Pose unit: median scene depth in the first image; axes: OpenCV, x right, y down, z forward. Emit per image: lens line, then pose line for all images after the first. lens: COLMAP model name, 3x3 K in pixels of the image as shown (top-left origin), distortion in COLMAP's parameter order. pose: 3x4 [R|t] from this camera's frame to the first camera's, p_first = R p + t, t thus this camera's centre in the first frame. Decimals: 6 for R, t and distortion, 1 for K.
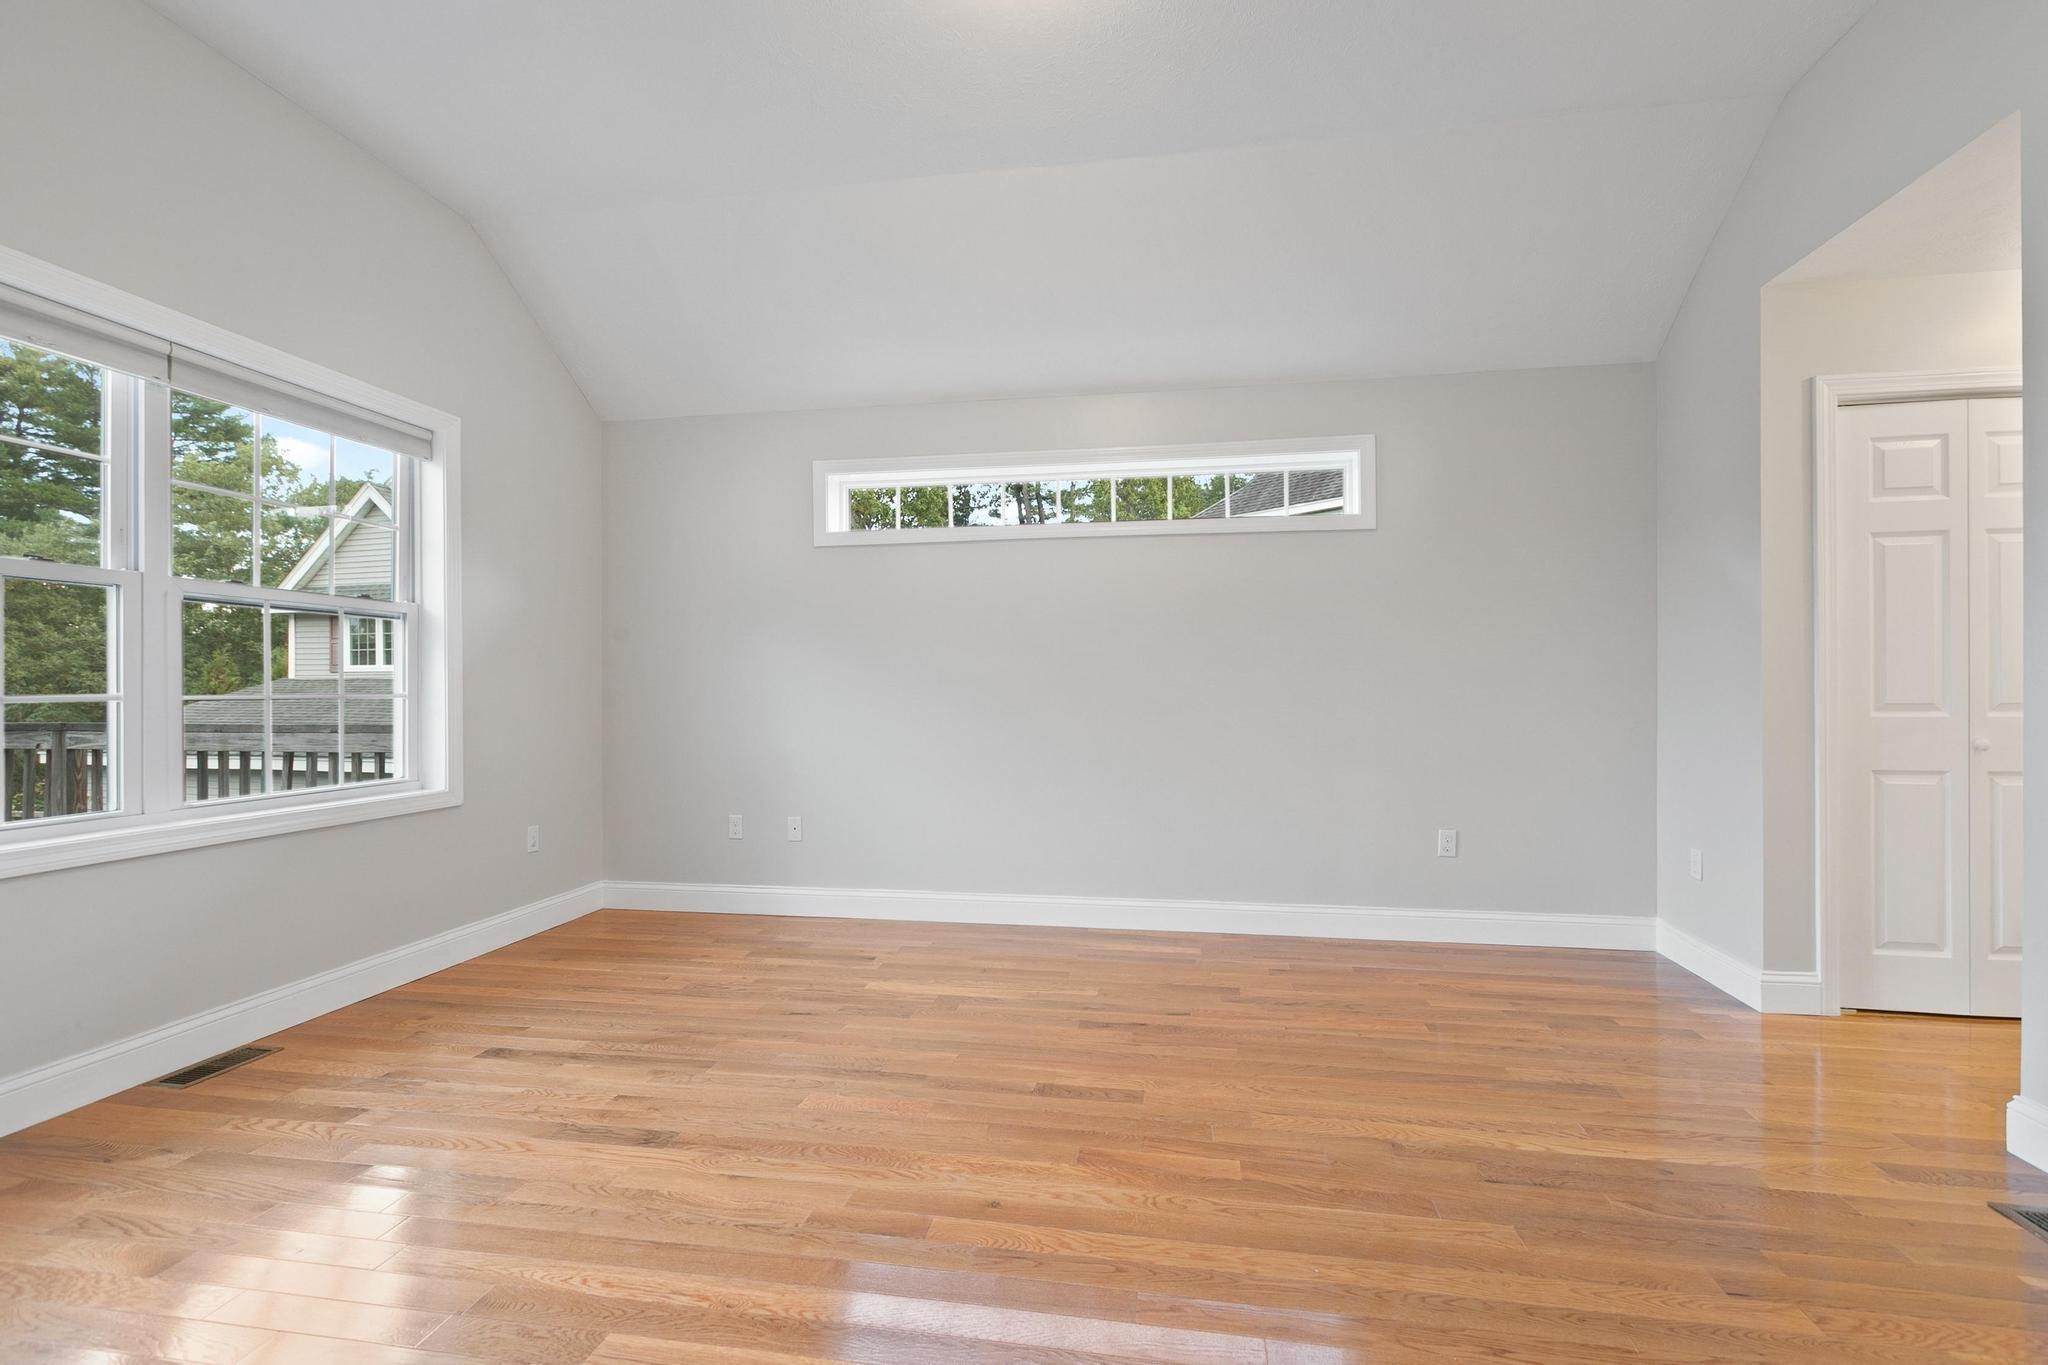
lens RADIAL K [[914.0, 0, 1007.9], [0, 914.0, 682.0], [0, 0, 1]] dist [0.005529, -0.000322]
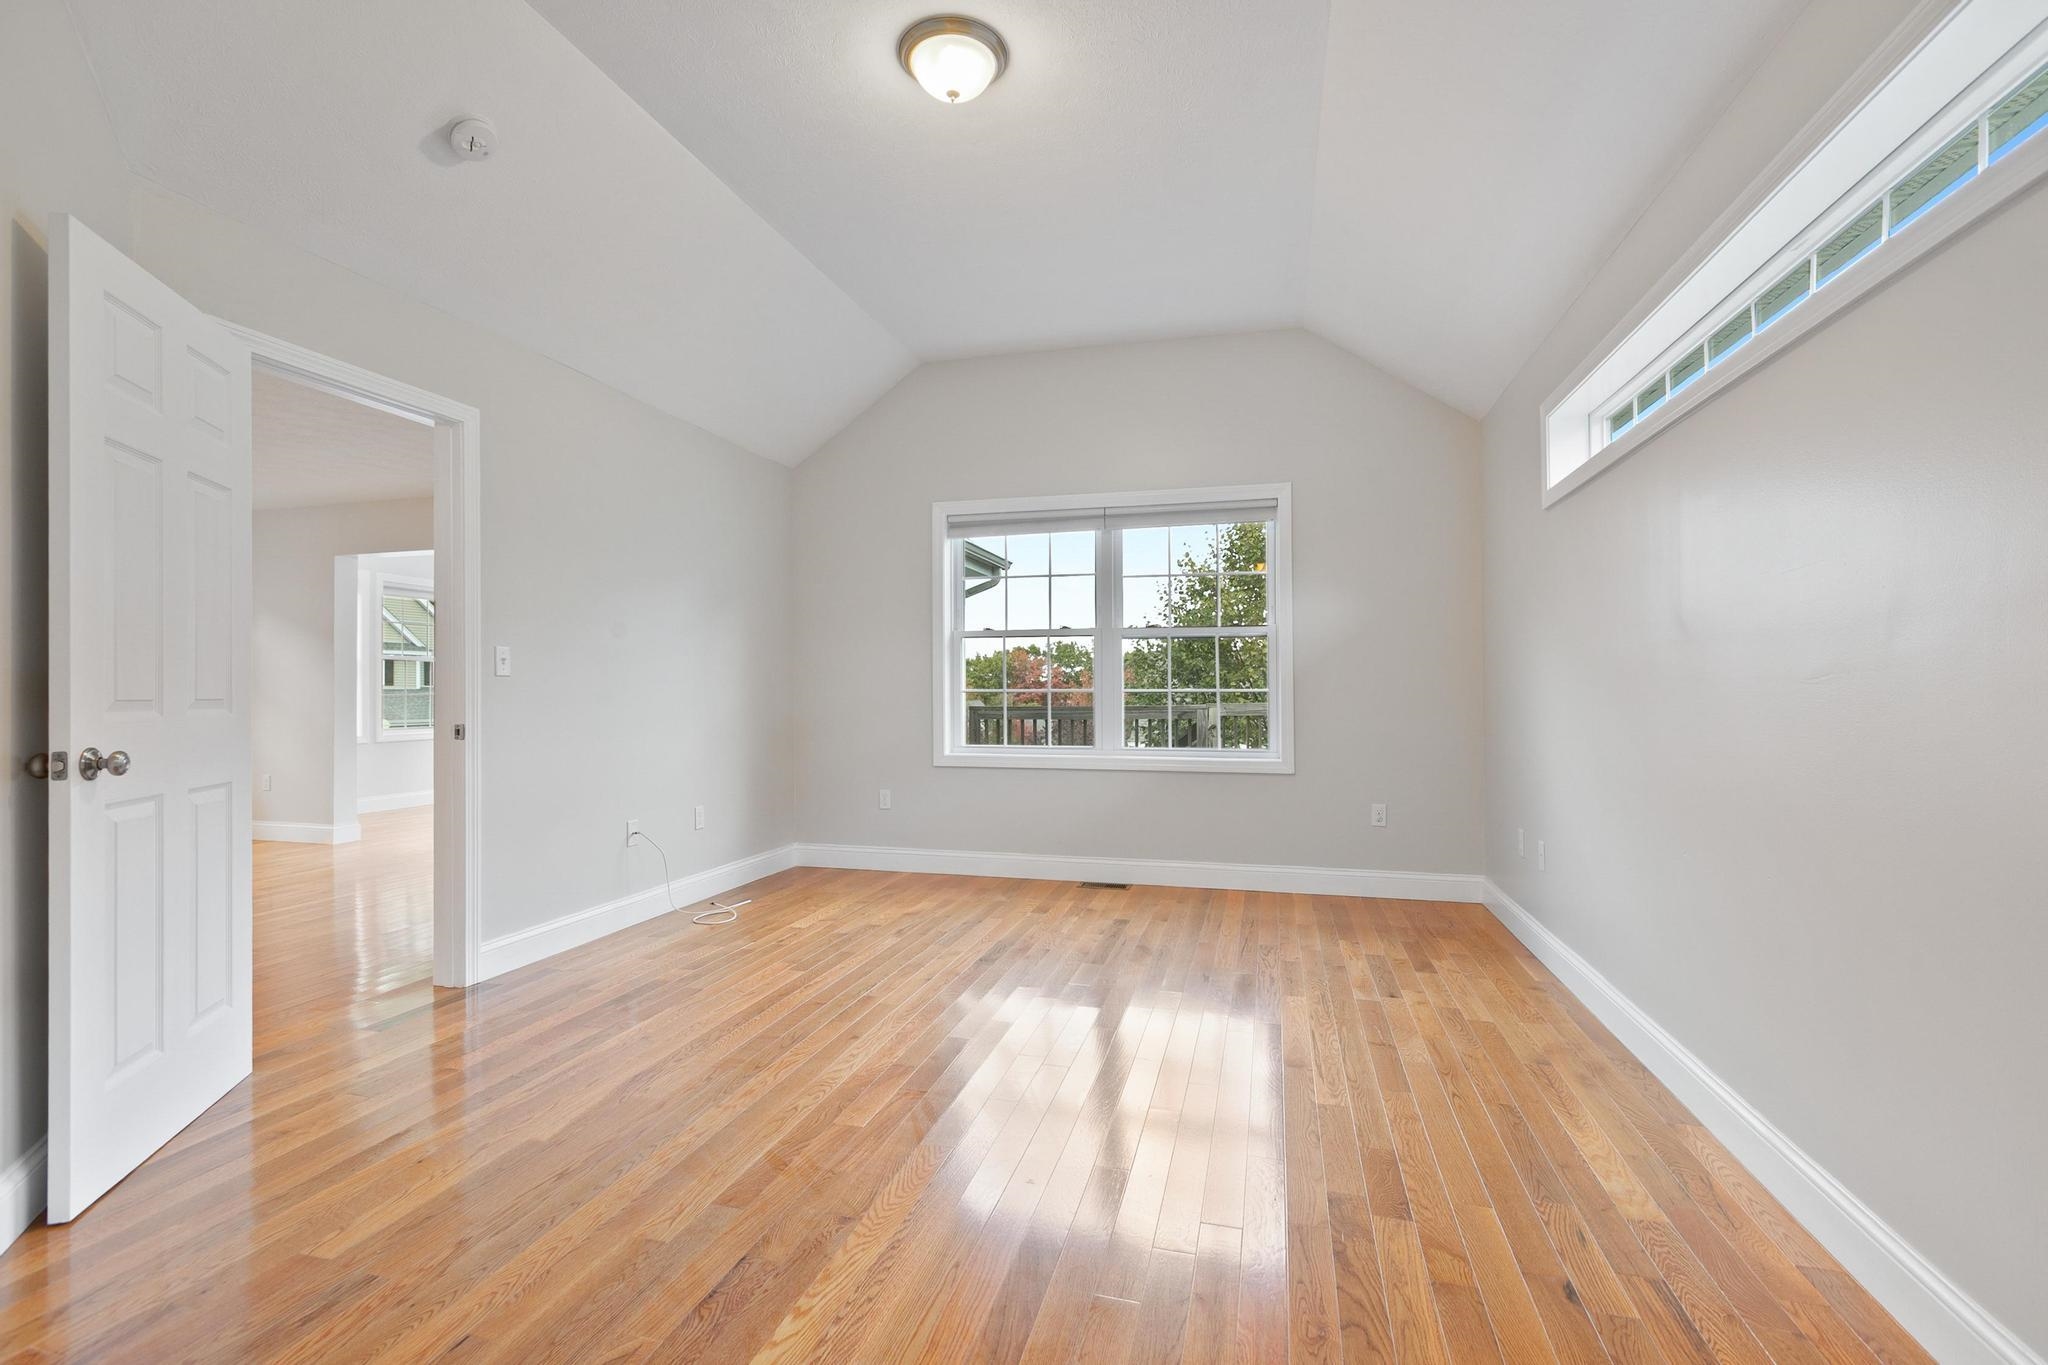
lens RADIAL K [[914.0, 0, 1034.9], [0, 914.0, 680.0], [0, 0, 1]] dist [0.005529, -0.000322]
pose [[-0.081317, -0.008844, -0.996649, 1.084608], [0.010550, 0.999897, -0.009733, 0.013571], [0.996632, -0.011306, -0.081215, 1.076378]]
